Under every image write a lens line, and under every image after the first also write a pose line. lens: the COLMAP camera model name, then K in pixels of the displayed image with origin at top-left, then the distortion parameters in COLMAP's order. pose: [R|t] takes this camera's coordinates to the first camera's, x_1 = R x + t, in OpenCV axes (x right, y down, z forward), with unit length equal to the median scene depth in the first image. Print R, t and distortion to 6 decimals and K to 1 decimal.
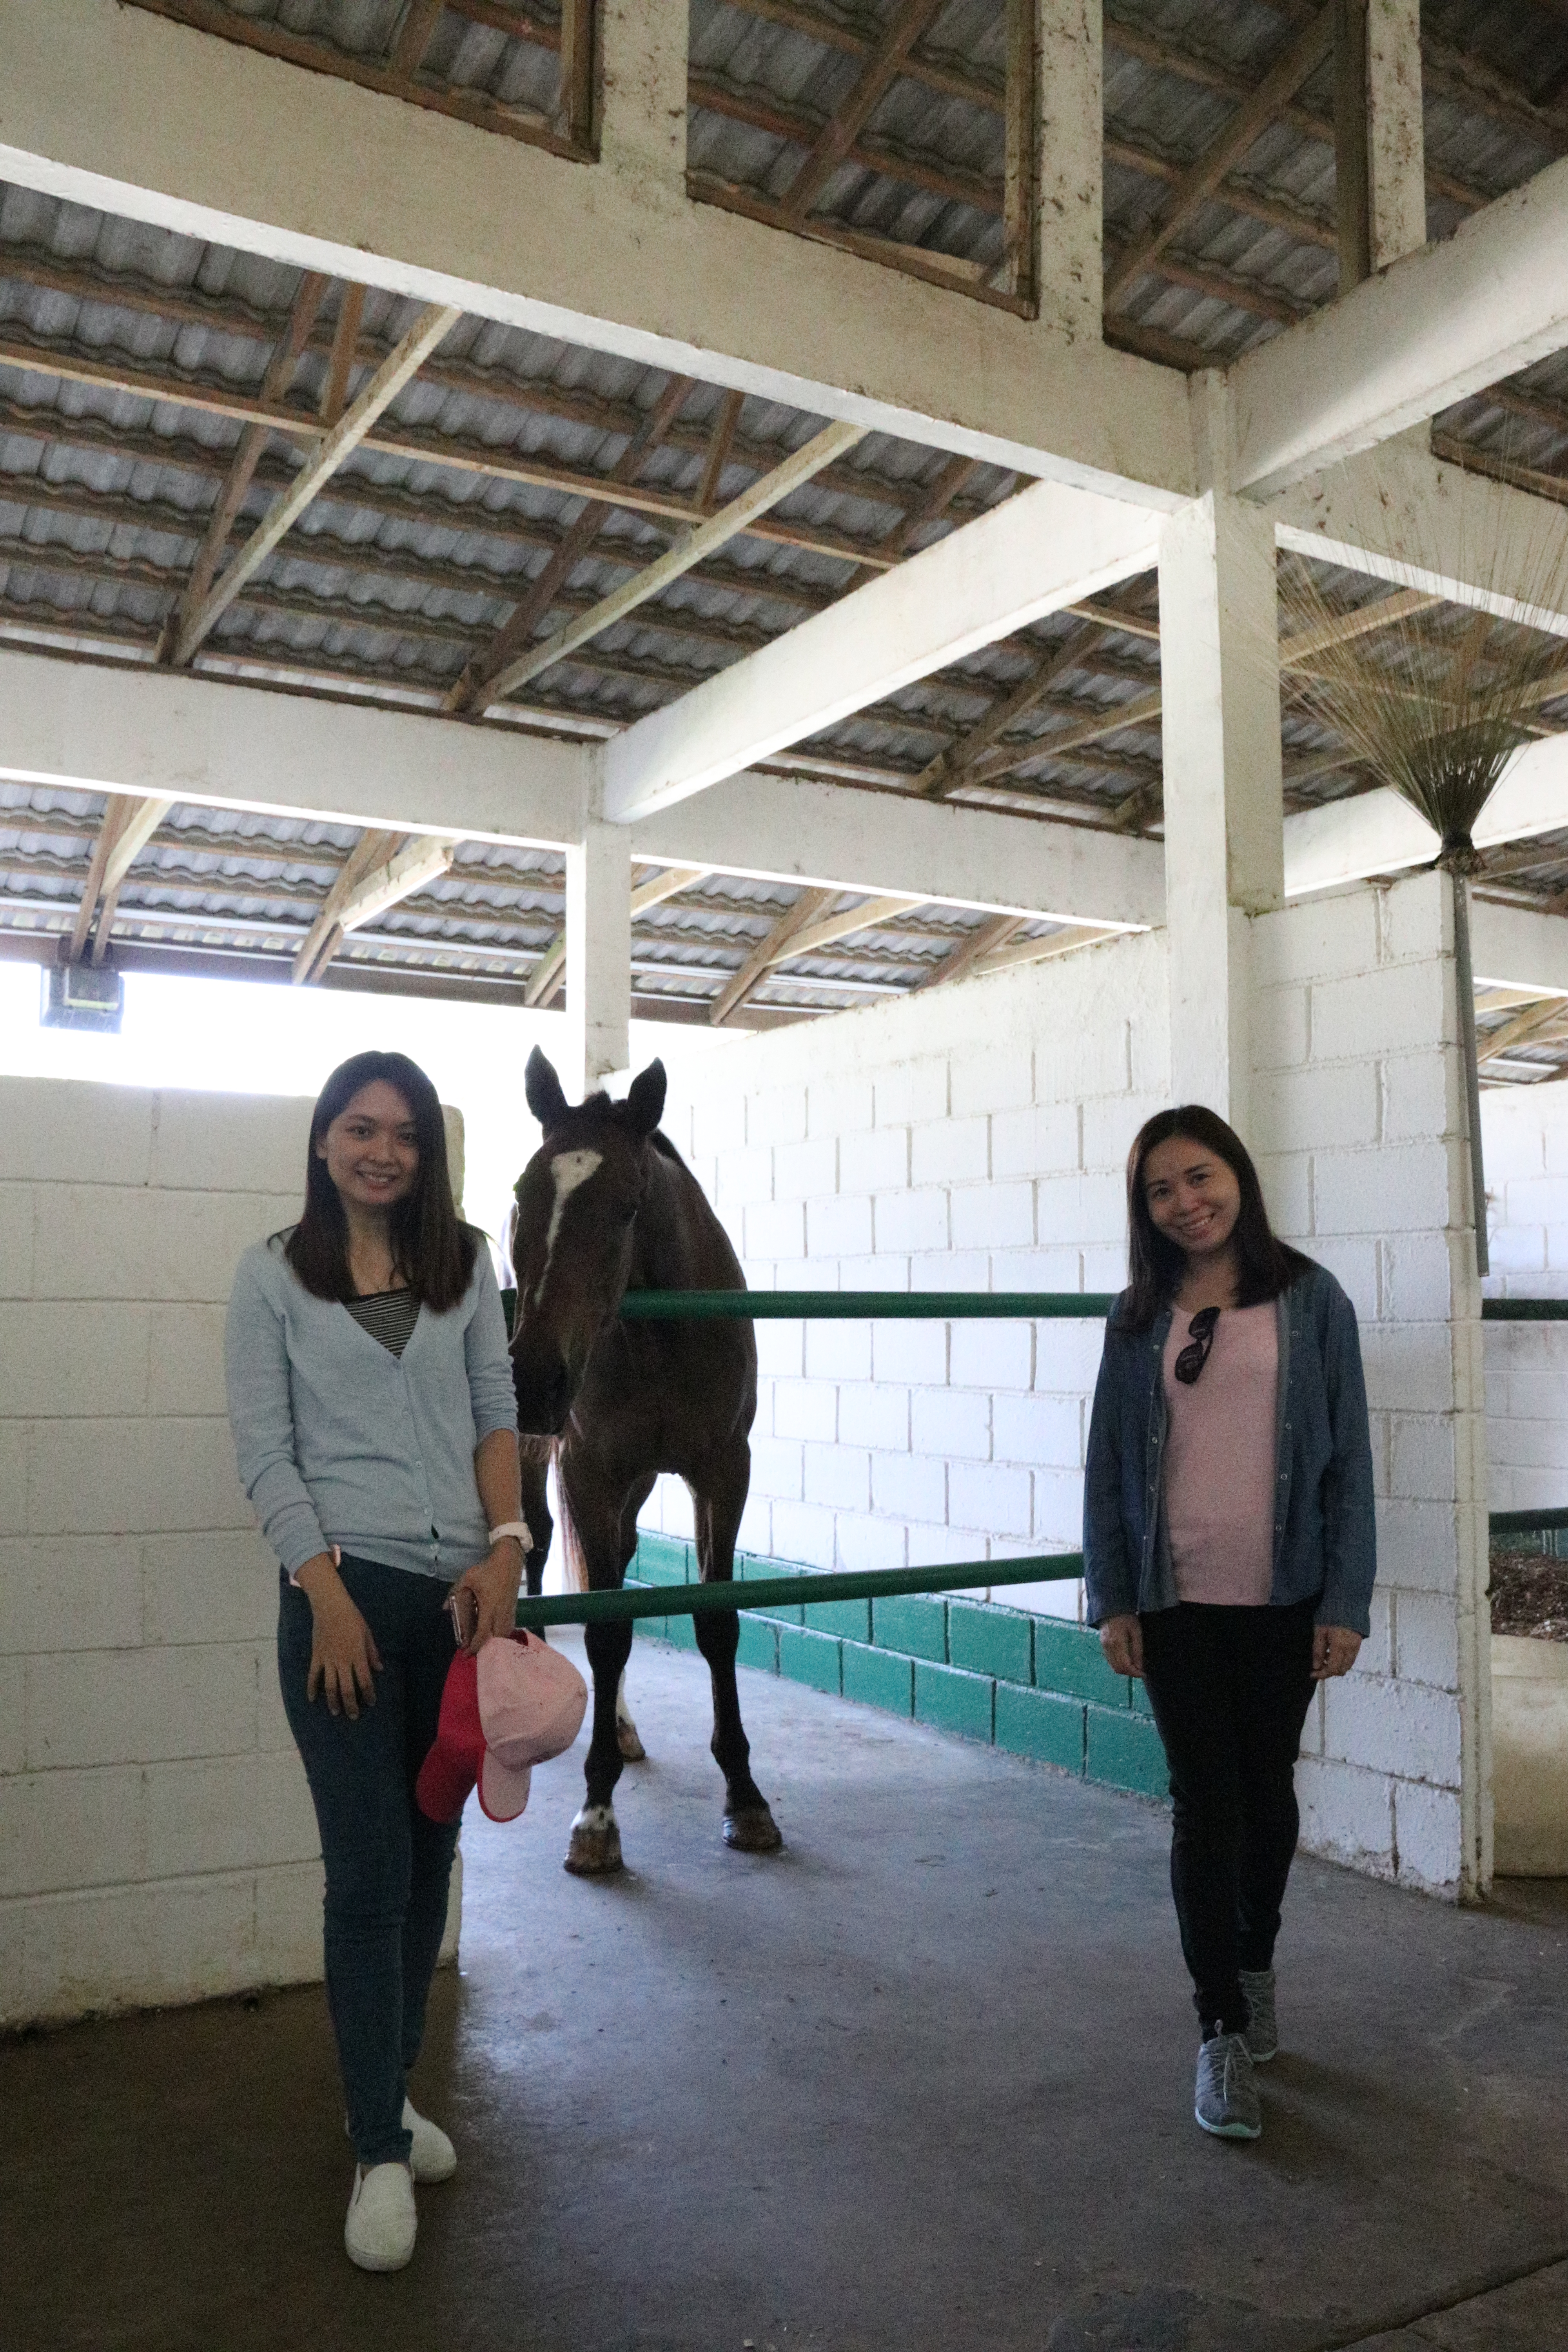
lens RADIAL K [[1914.0, 0, 774.6], [0, 1914.0, 1181.8], [0, 0, 1]] dist [-0.116431, 0.118334]
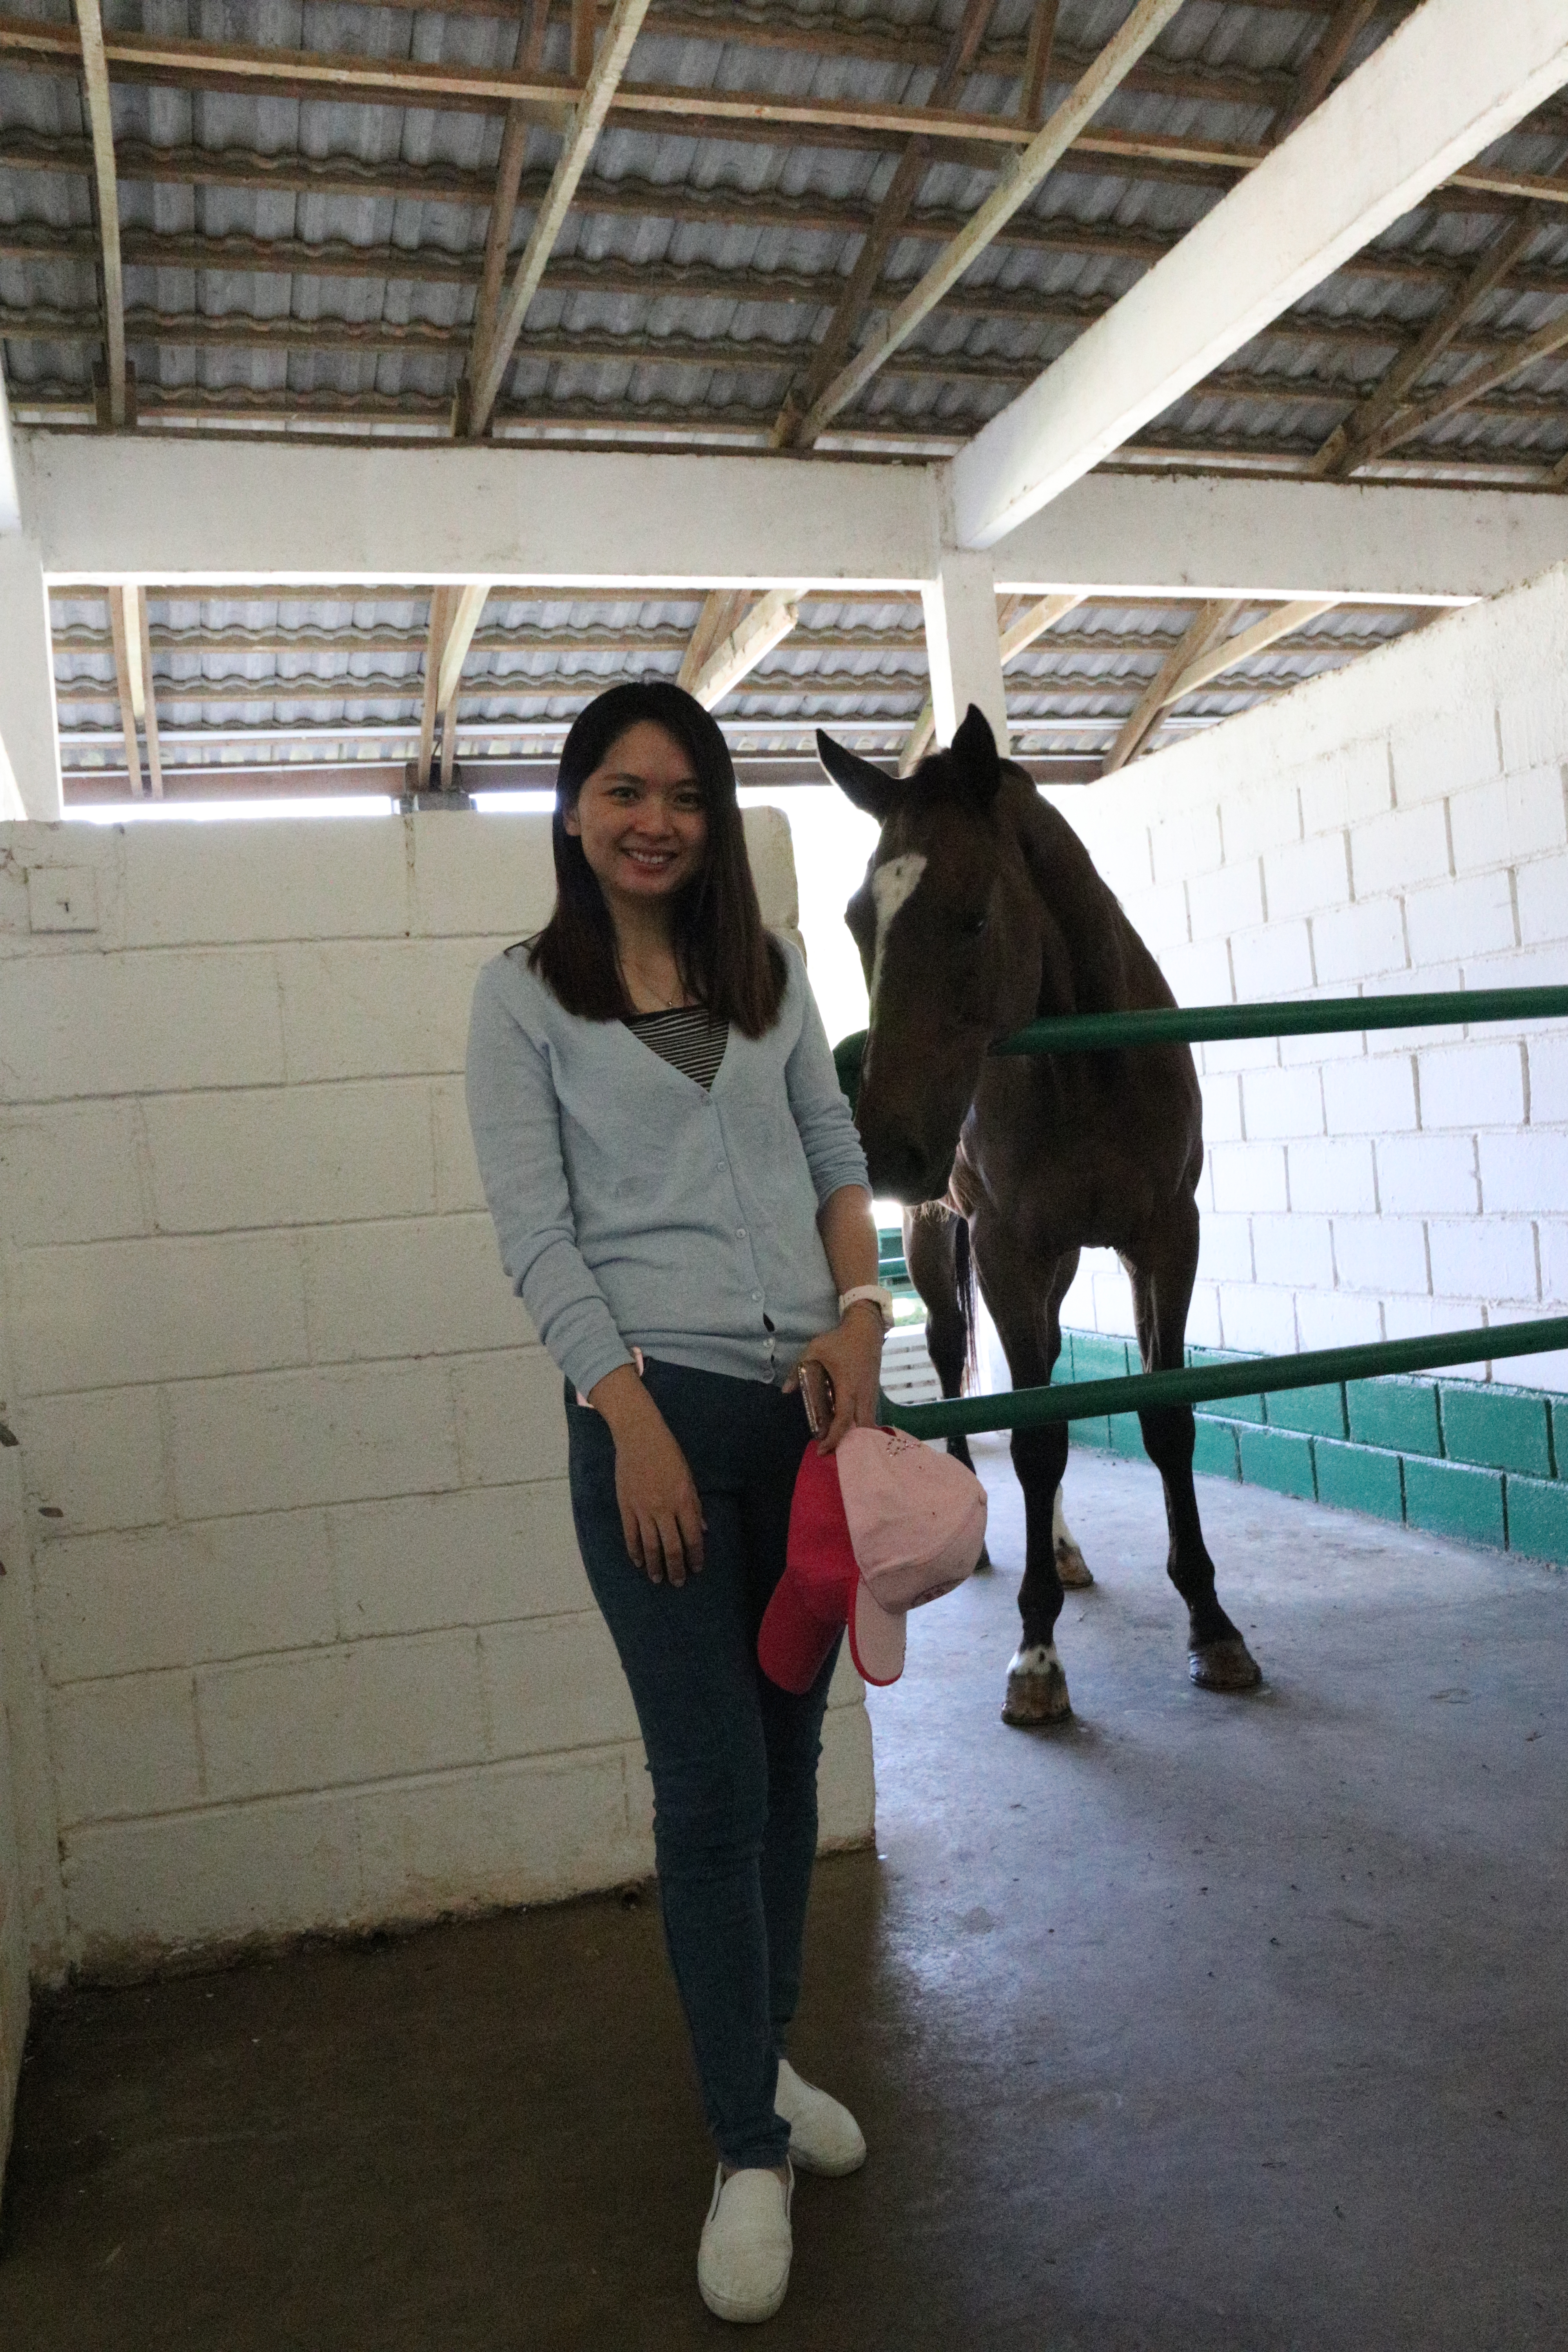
lens RADIAL K [[1914.0, 0, 774.6], [0, 1914.0, 1181.8], [0, 0, 1]] dist [-0.116431, 0.118334]
pose [[0.971564, -0.081297, -0.222383, -0.001415], [0.101251, 0.991653, 0.079833, 0.031553], [0.214037, -0.100079, 0.971685, 0.120359]]
